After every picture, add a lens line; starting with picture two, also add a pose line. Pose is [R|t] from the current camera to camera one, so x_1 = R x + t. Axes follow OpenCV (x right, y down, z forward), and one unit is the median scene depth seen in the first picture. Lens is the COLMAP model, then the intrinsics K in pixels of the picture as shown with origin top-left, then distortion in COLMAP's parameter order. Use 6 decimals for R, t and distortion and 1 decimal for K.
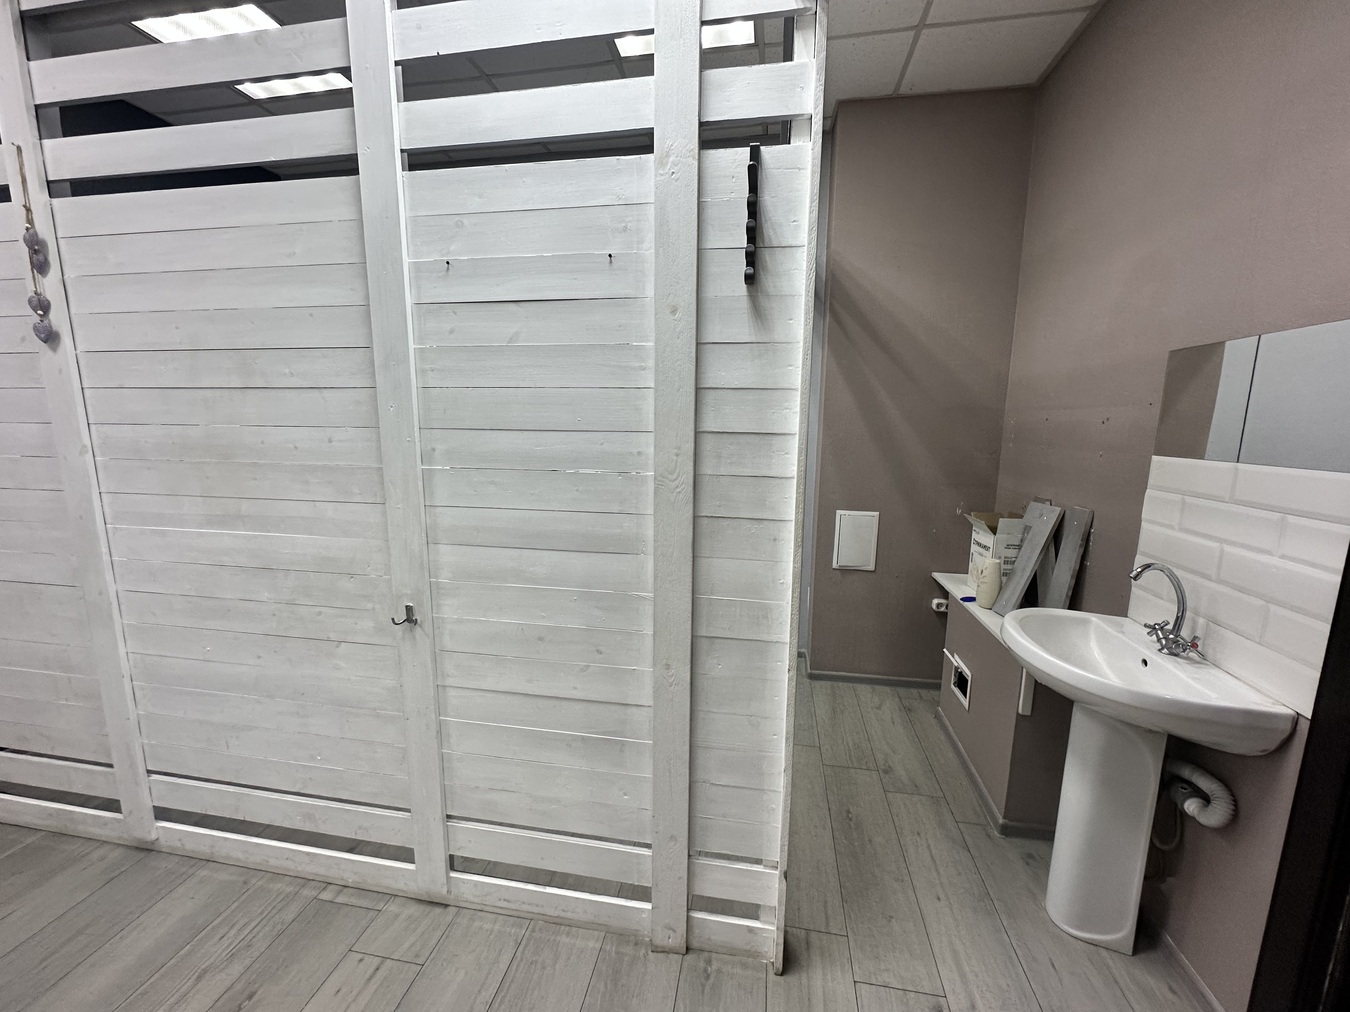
lens RADIAL K [[539.8, 0, 677.7], [0, 539.8, 506.1], [0, 0, 1]] dist [-0.003538, 0.000805]
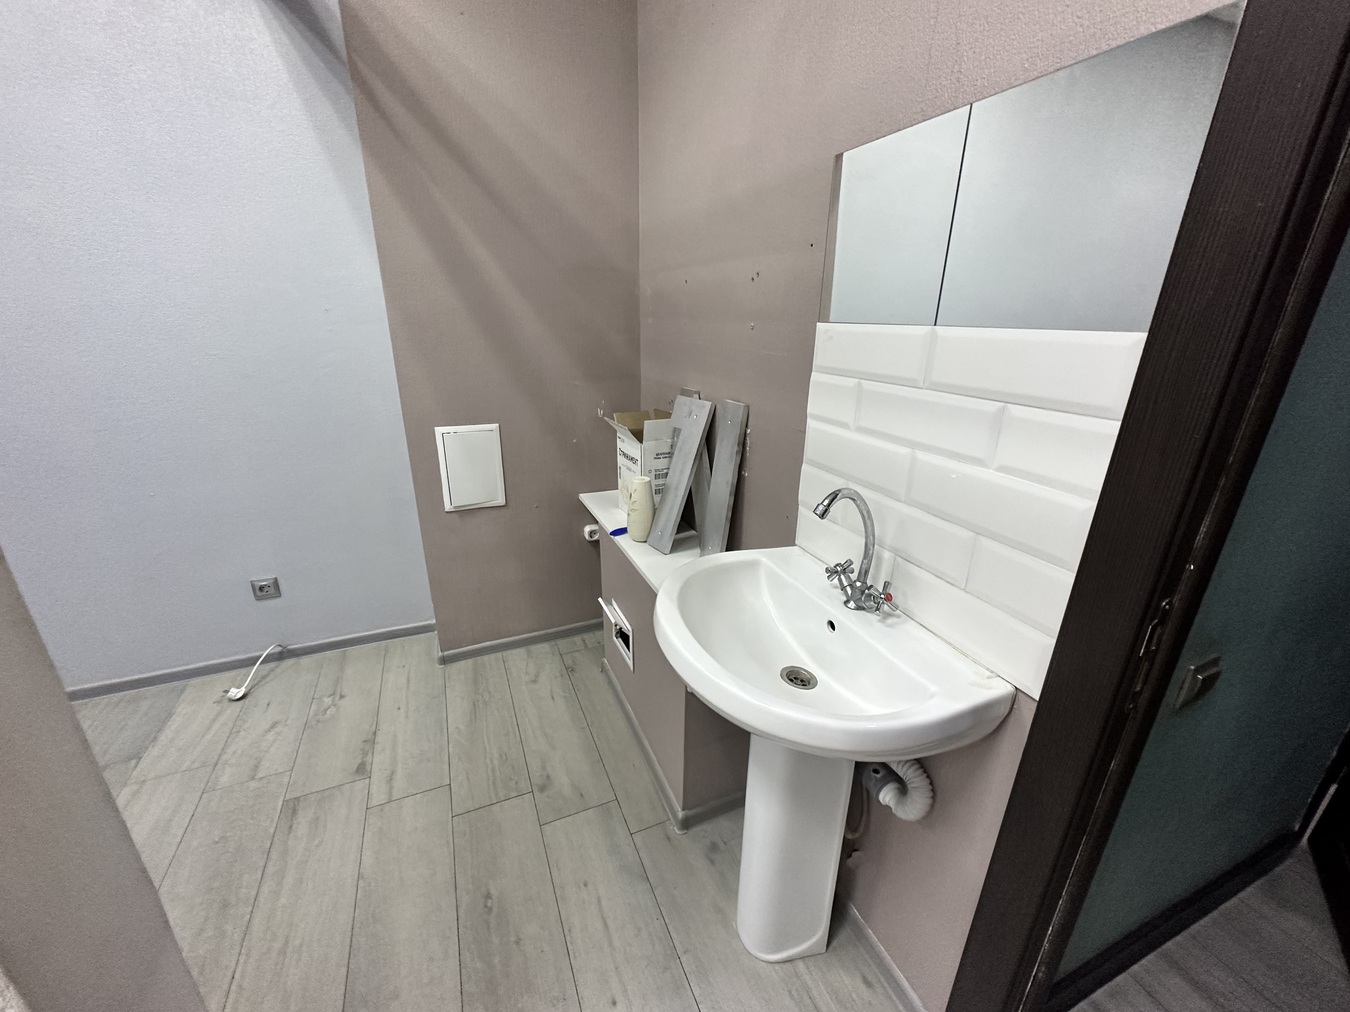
lens RADIAL K [[539.8, 0, 677.7], [0, 539.8, 506.1], [0, 0, 1]] dist [-0.003538, 0.000805]
pose [[0.833340, -0.185431, 0.520730, 0.261627], [0.083058, 0.973364, 0.213692, -0.021792], [-0.546485, -0.134827, 0.826545, 0.397382]]
